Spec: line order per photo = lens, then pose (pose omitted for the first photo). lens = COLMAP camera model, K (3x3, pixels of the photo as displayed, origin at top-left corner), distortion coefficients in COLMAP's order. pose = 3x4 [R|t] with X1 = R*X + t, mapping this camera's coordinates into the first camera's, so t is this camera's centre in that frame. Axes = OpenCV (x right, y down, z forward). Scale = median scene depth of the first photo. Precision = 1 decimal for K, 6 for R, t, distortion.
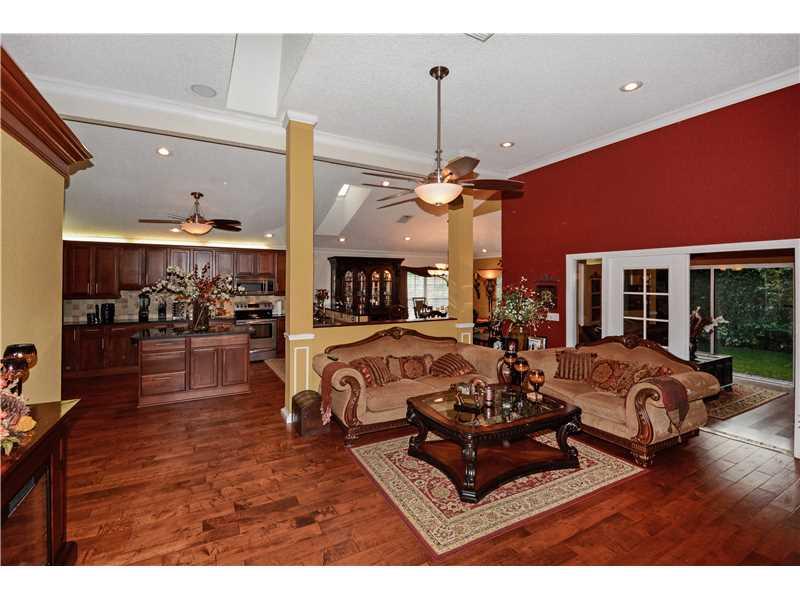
lens RADIAL K [[384.6, 0, 392.4], [0, 384.6, 280.6], [0, 0, 1]] dist [-0.015276, -0.001472]
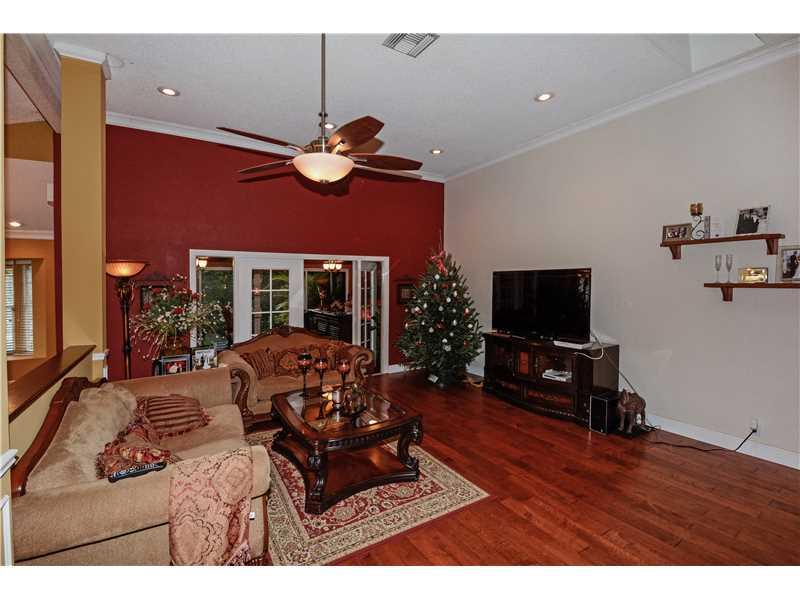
lens RADIAL K [[384.6, 0, 401.3], [0, 384.6, 291.8], [0, 0, 1]] dist [-0.015276, -0.001472]
pose [[-0.126766, -0.032912, 0.991386, -0.751656], [0.001953, 0.999439, 0.033429, -0.001211], [-0.991931, 0.006174, -0.126631, 1.004793]]
